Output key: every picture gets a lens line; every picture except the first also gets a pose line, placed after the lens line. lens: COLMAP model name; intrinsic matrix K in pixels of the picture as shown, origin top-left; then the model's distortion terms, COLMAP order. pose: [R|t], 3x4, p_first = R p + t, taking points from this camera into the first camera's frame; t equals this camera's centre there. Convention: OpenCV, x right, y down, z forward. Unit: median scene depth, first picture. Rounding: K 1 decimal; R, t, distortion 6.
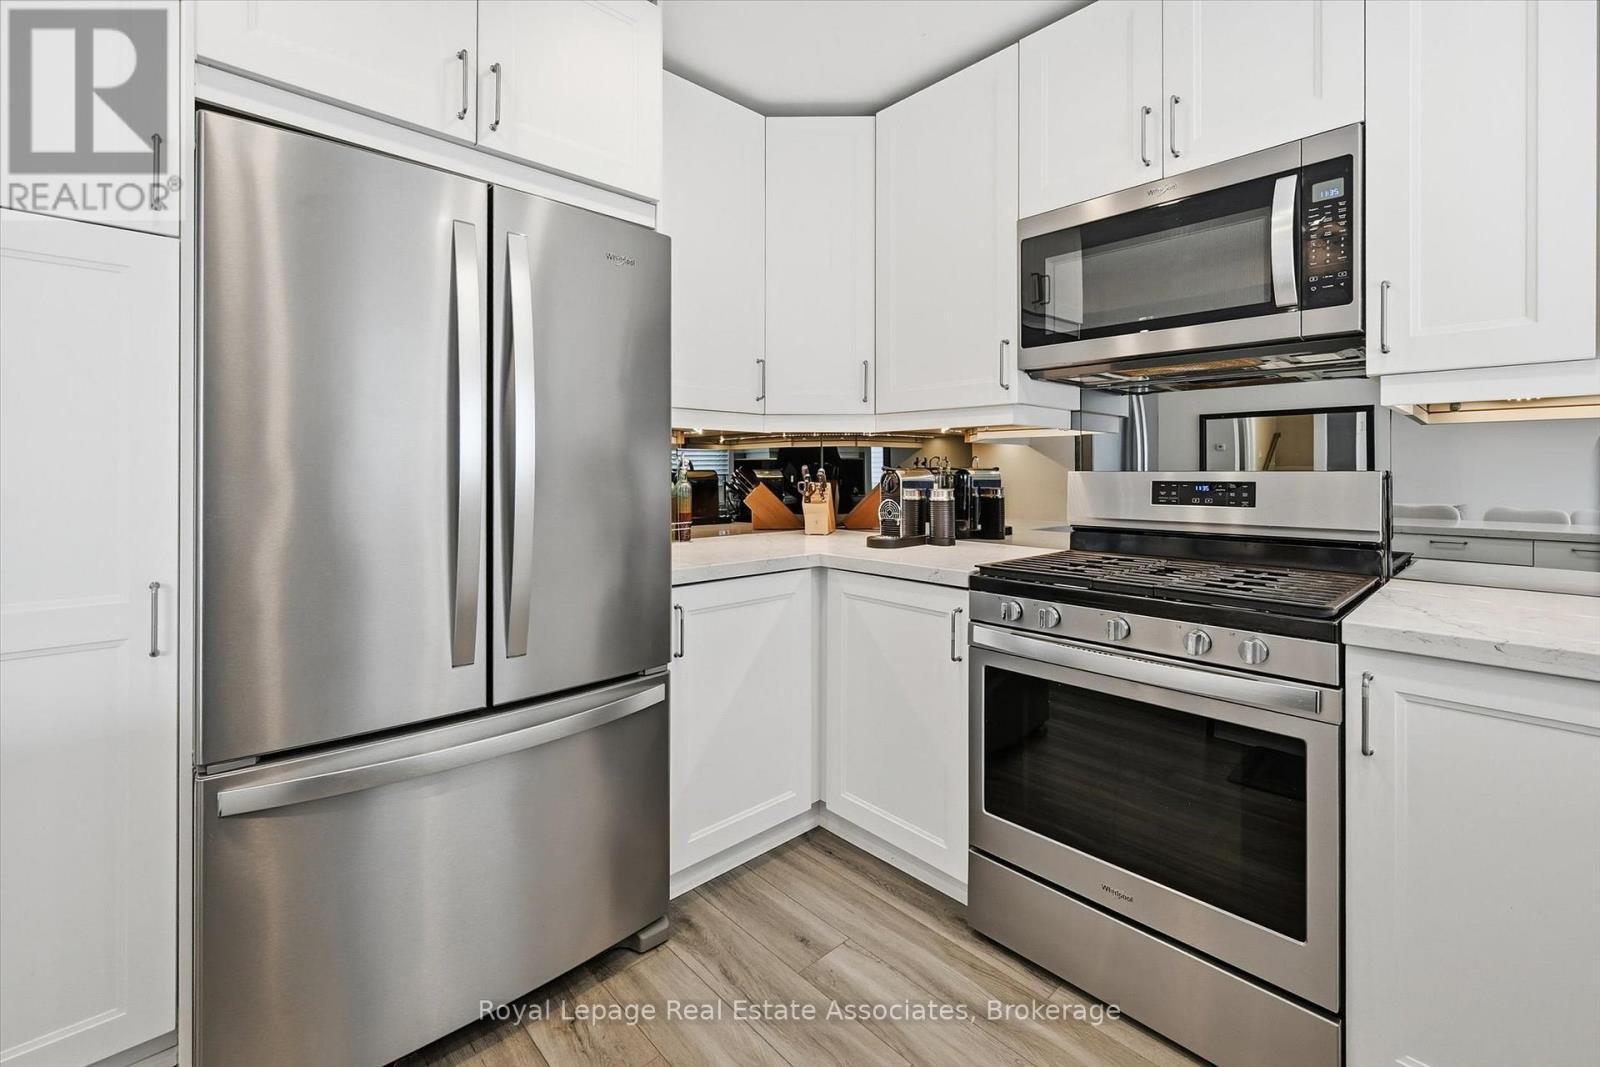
lens RADIAL K [[689.2, 0, 819.7], [0, 689.2, 471.6], [0, 0, 1]] dist [-0.001676, 0.001182]
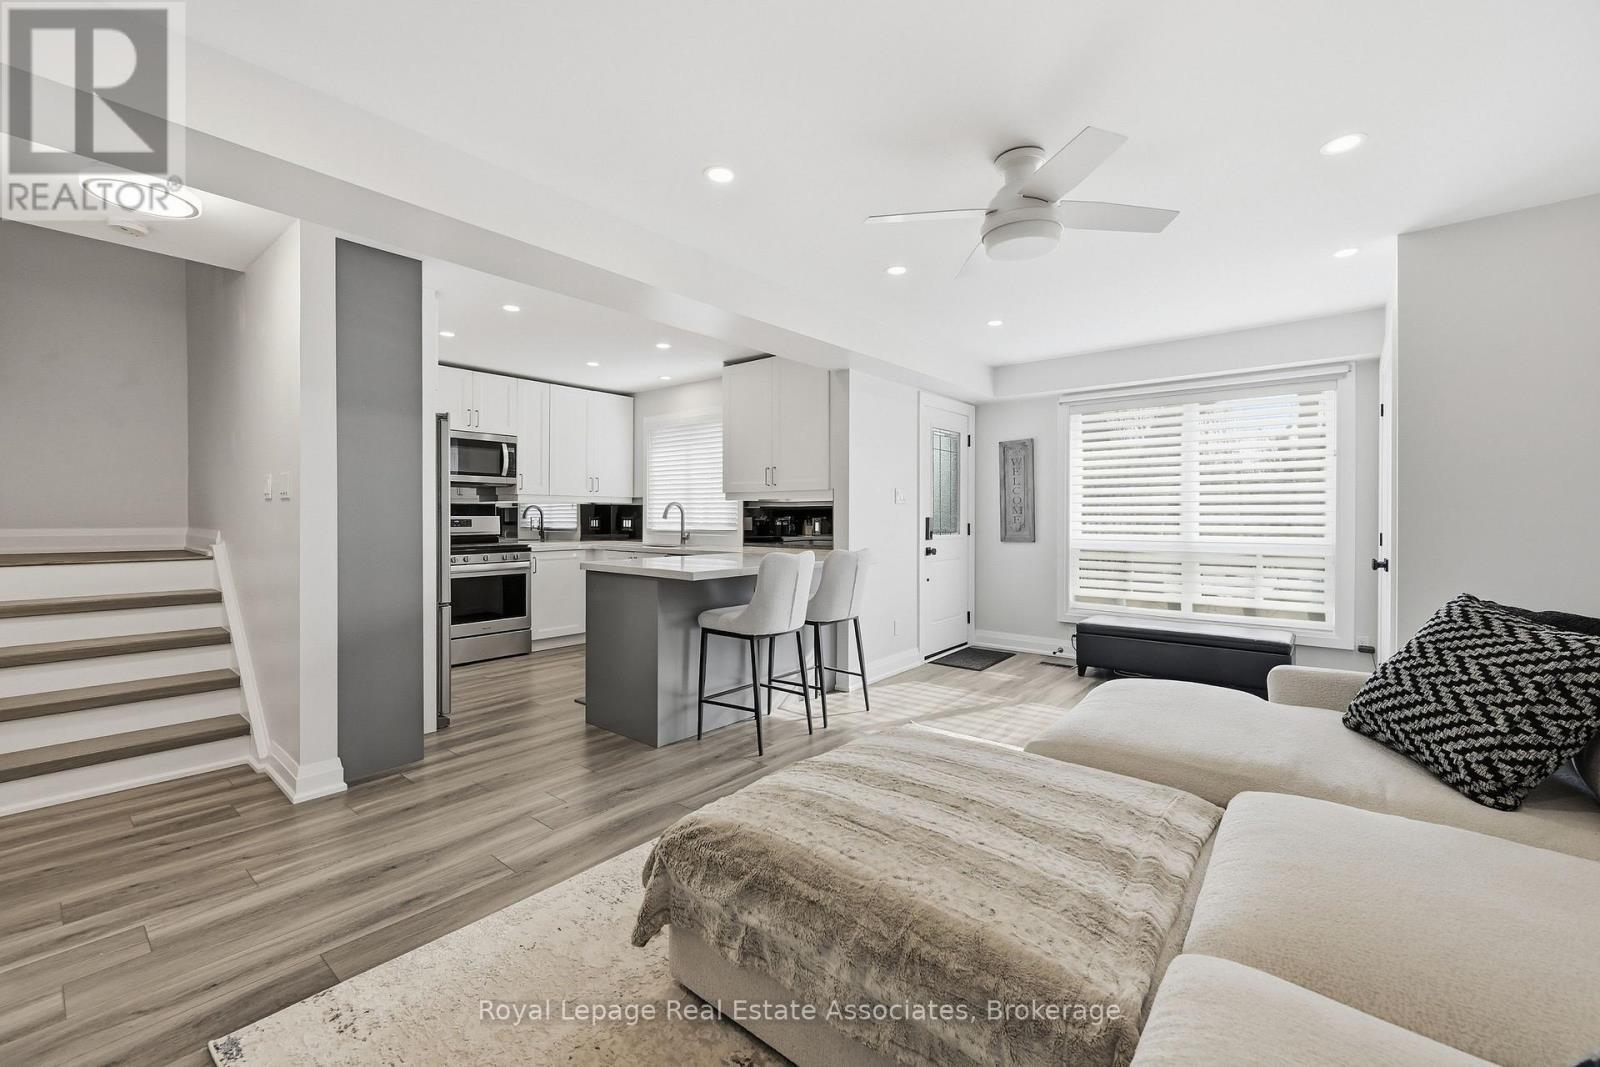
lens RADIAL K [[664.7, 0, 806.4], [0, 664.7, 521.2], [0, 0, 1]] dist [0.003306, -0.001345]
pose [[-0.127072, -0.007407, 0.991866, -2.811590], [0.000927, 0.999971, 0.007587, 0.001612], [-0.991893, 0.001883, -0.127061, -0.222448]]
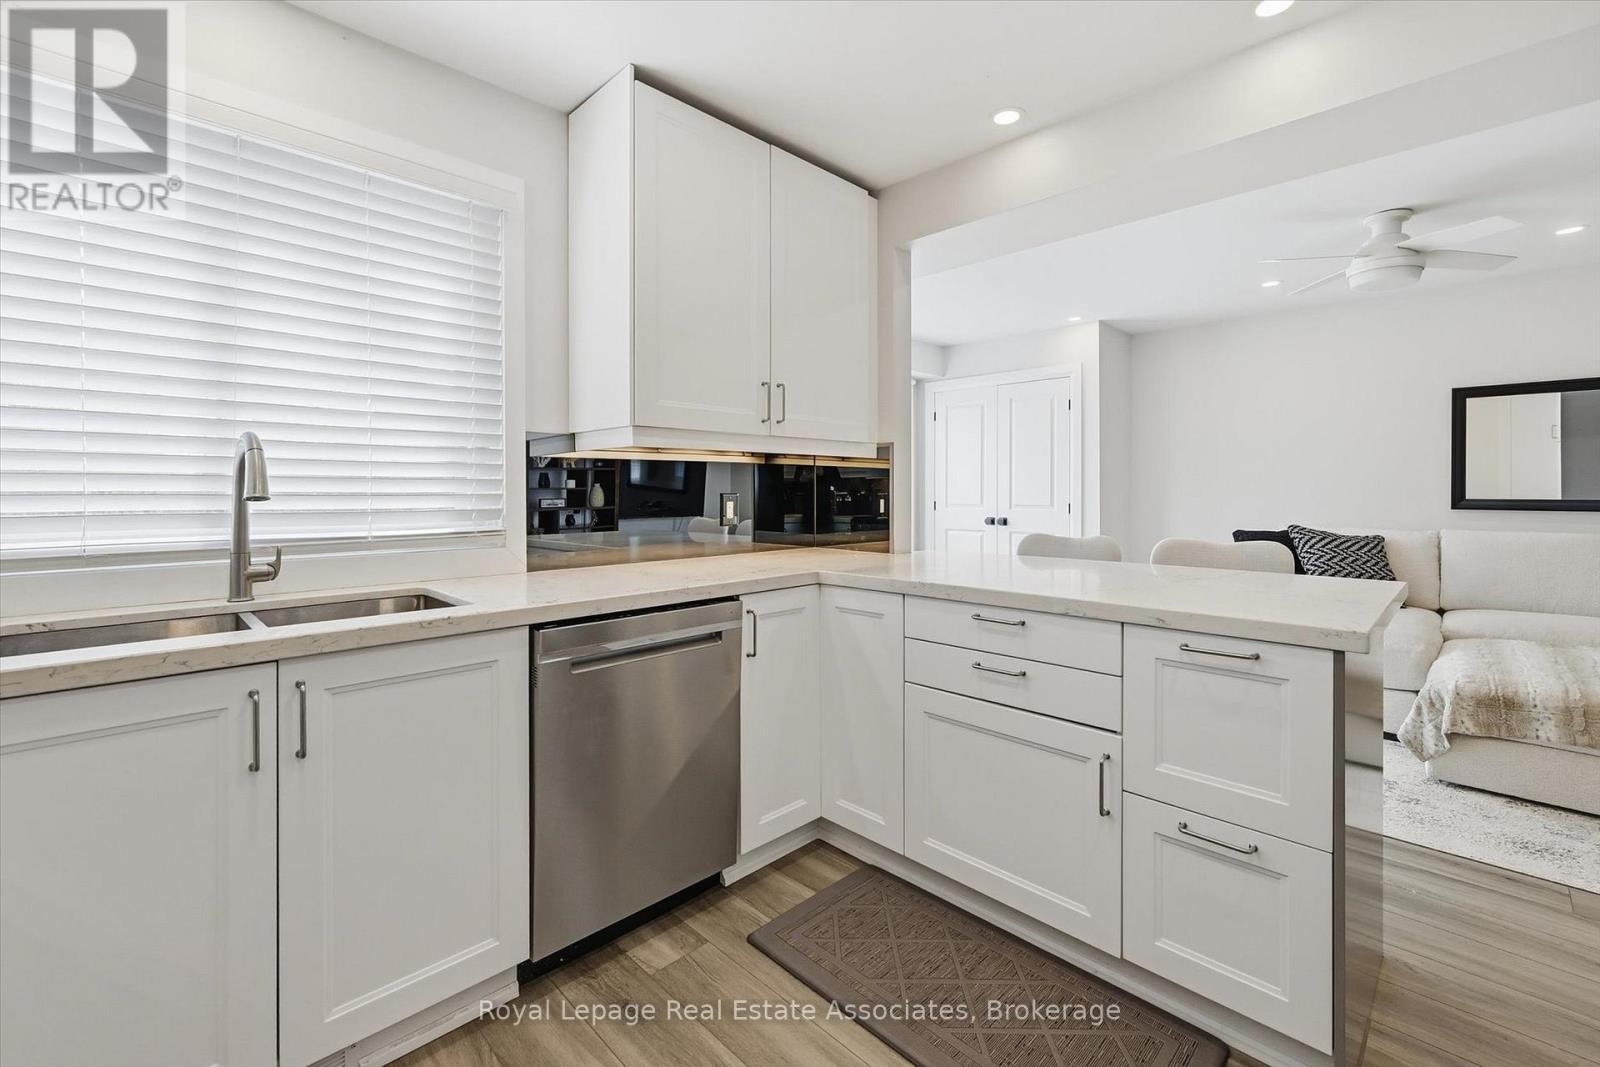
lens RADIAL K [[664.7, 0, 838.8], [0, 664.7, 490.5], [0, 0, 1]] dist [0.003306, -0.001345]
pose [[-0.999647, 0.000185, -0.026558, -0.066939], [0.000000, 0.999976, 0.006975, -0.005252], [0.026558, 0.006972, -0.999623, 0.885524]]
